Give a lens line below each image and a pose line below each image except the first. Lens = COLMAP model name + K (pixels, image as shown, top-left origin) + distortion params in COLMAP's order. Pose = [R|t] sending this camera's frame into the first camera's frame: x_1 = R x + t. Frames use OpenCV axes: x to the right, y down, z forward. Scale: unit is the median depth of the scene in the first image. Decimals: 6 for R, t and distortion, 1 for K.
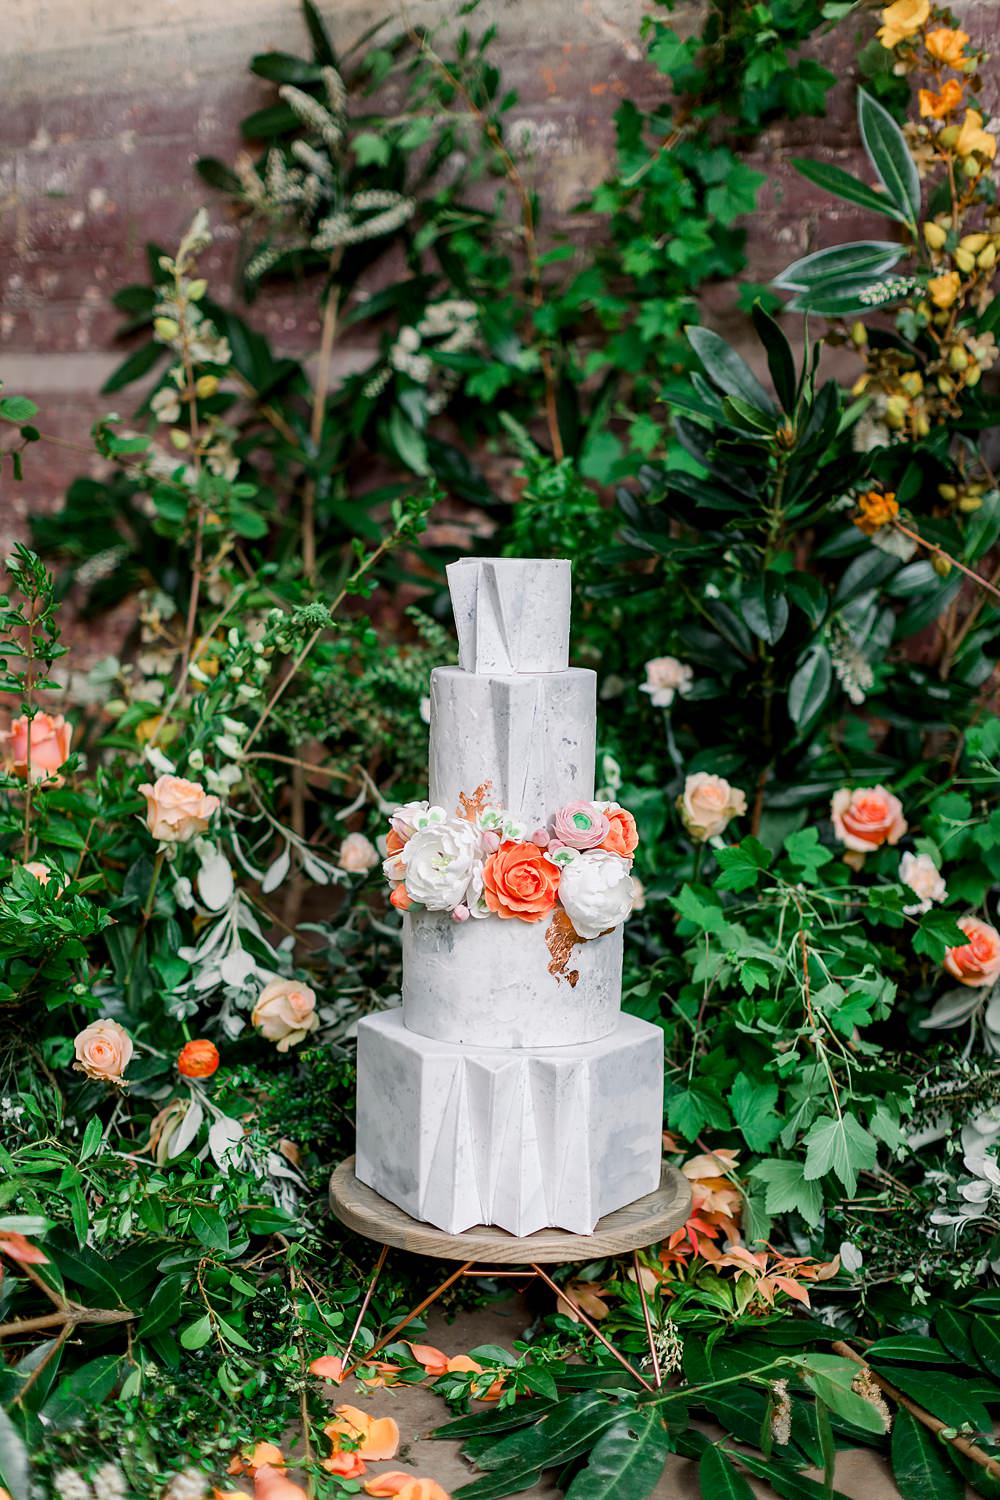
lens RADIAL K [[2190.2, 0, 496.5], [0, 2190.2, 756.0], [0, 0, 1]] dist [0.014843, 0.000000]
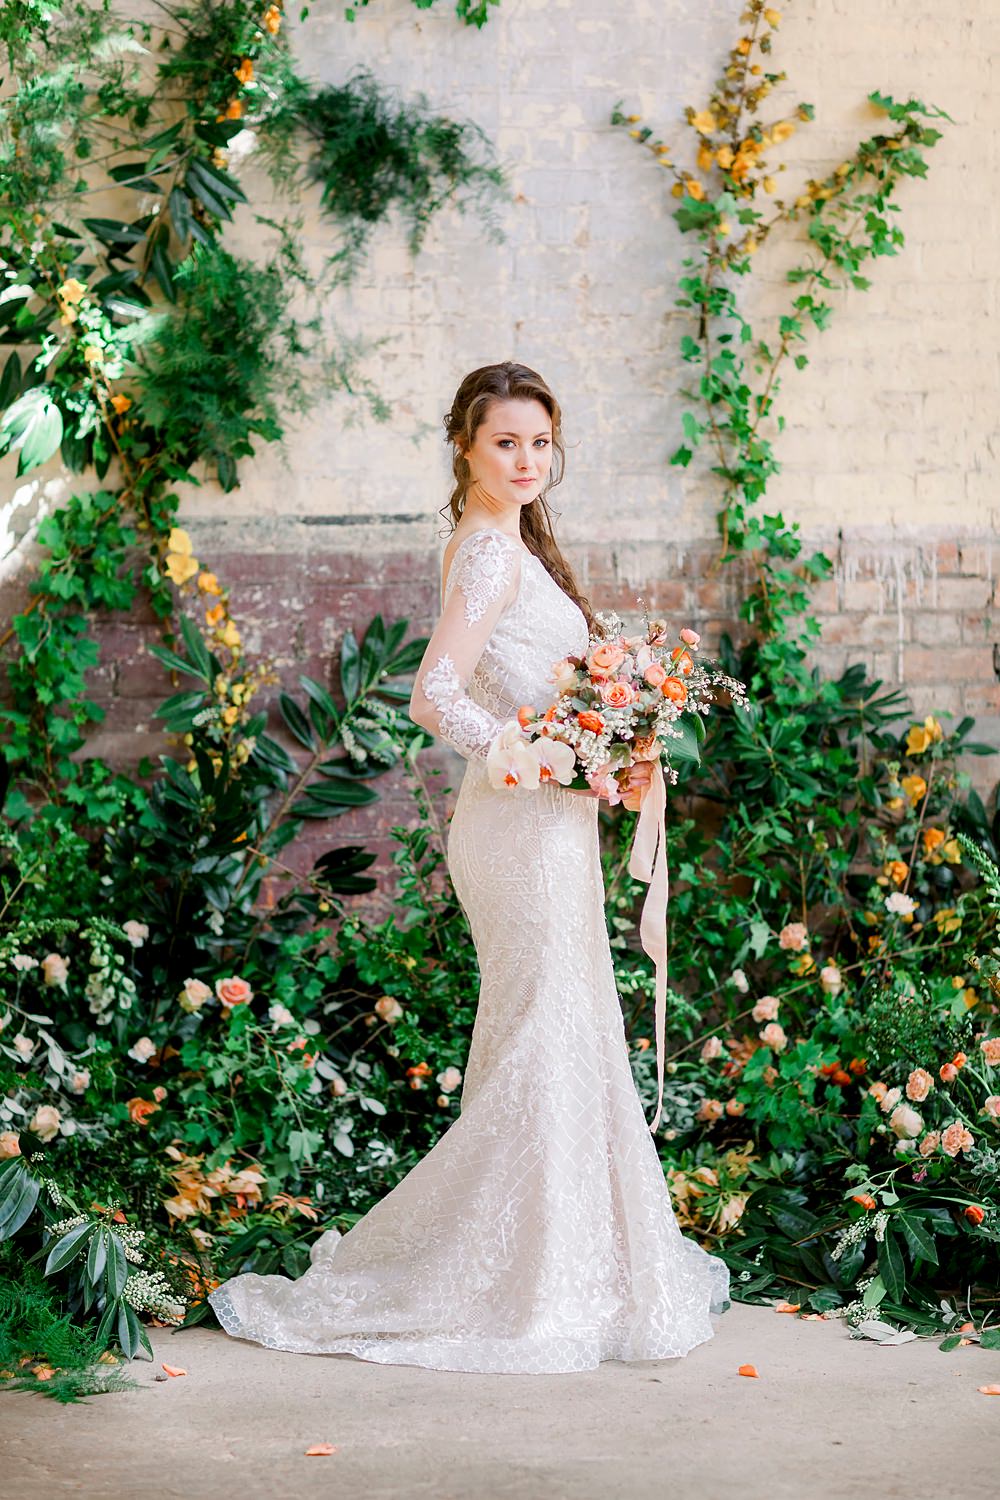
lens RADIAL K [[3615.2, 0, 503.4], [0, 3615.2, 744.4], [0, 0, 1]] dist [0.036137, 0.000000]
pose [[0.794859, -0.078261, 0.601727, -1.449870], [0.105488, 0.994370, -0.010017, -0.124944], [-0.597555, 0.071437, 0.798639, -1.600834]]
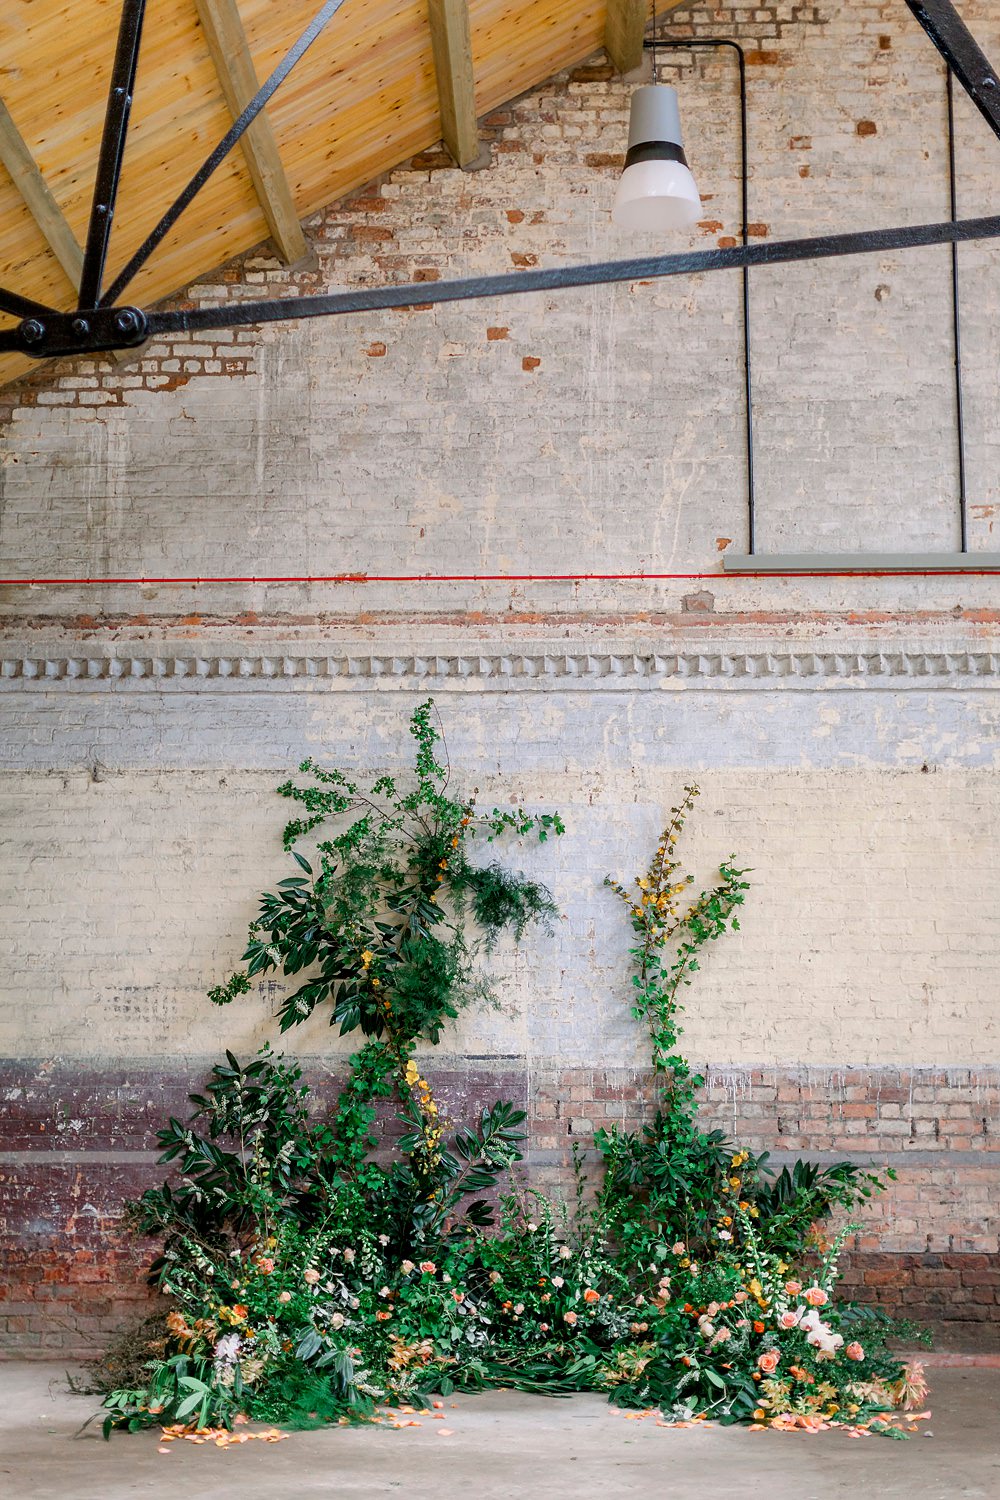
lens RADIAL K [[2190.2, 0, 466.6], [0, 2190.2, 737.5], [0, 0, 1]] dist [0.014843, 0.000000]
pose [[0.870613, 0.038549, 0.490455, -1.825883], [0.082290, 0.971470, -0.222430, -0.020395], [-0.485037, 0.234010, 0.842602, -2.780428]]
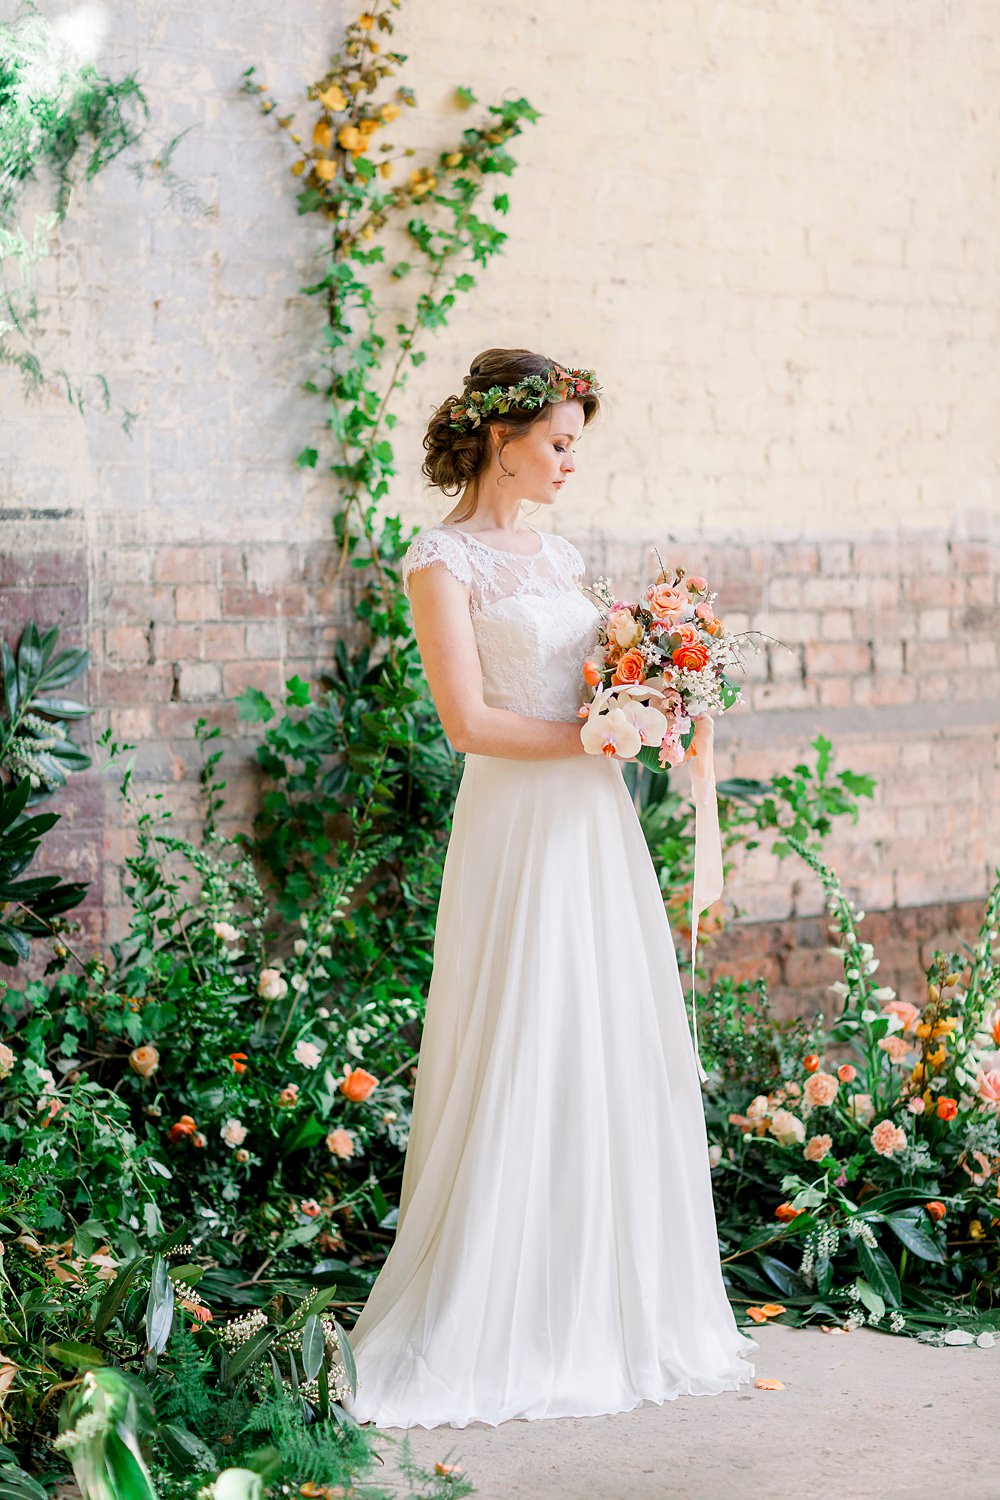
lens RADIAL K [[3615.2, 0, 506.0], [0, 3615.2, 749.5], [0, 0, 1]] dist [0.036137, 0.000000]
pose [[0.289547, -0.089580, 0.952963, -2.195735], [0.117663, 0.991391, 0.057442, -0.297317], [-0.949904, 0.095497, 0.297594, -0.222784]]
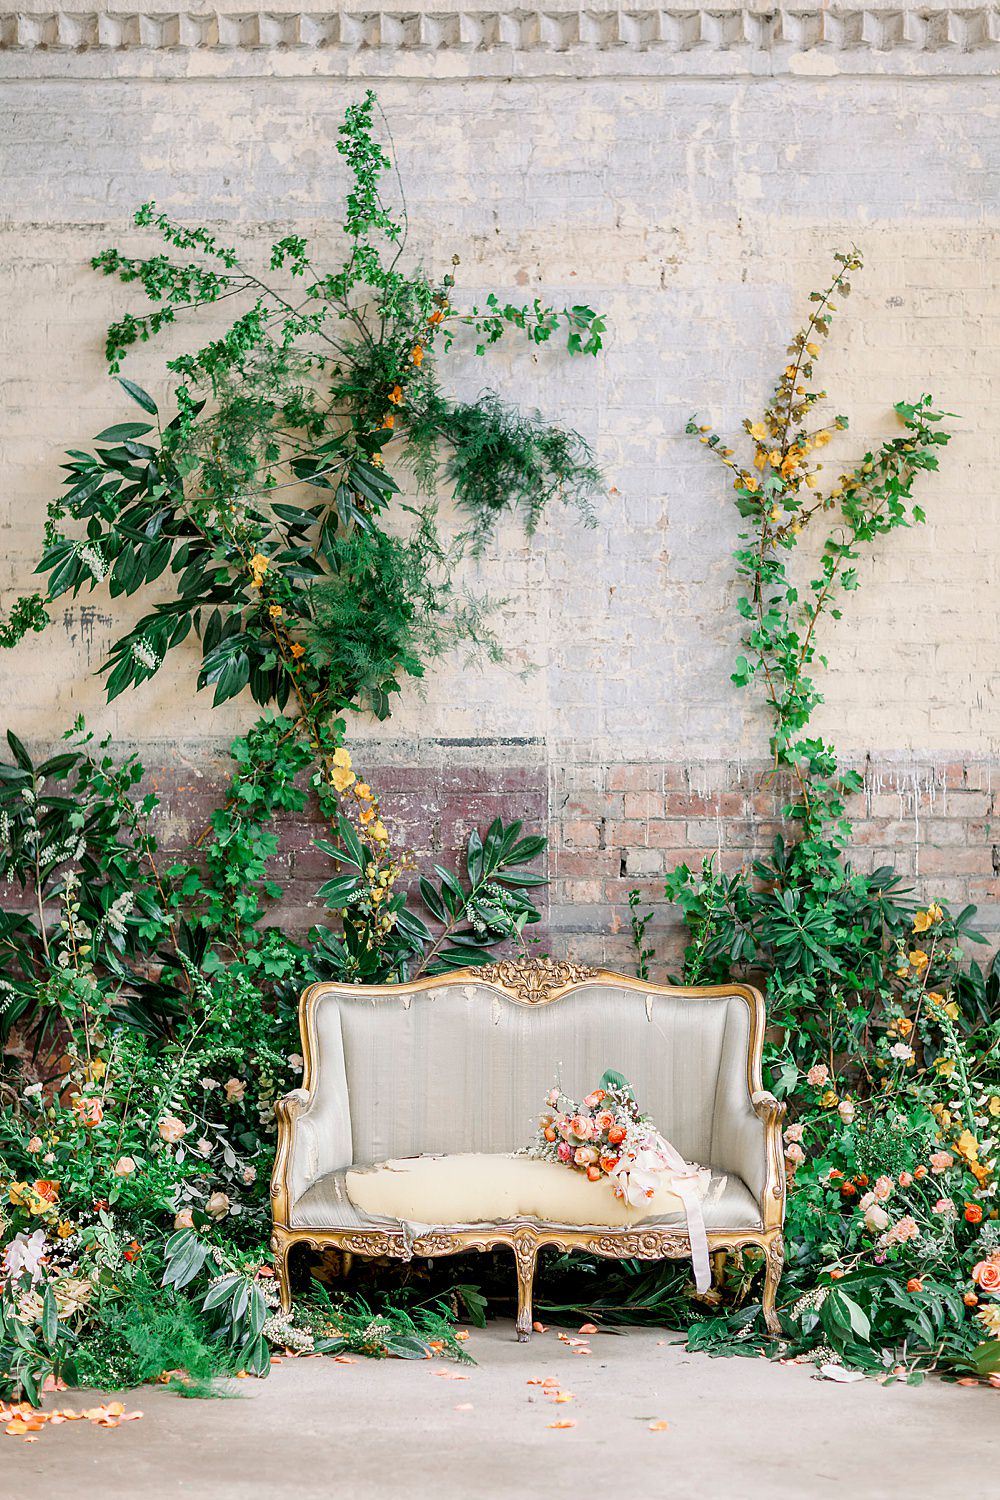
lens RADIAL K [[3615.2, 0, 479.0], [0, 3615.2, 751.4], [0, 0, 1]] dist [0.036137, 0.000000]
pose [[0.855411, -0.037982, 0.516555, -1.706216], [0.089413, 0.993164, -0.075042, -0.055556], [-0.510173, 0.110378, 0.852959, -2.418671]]
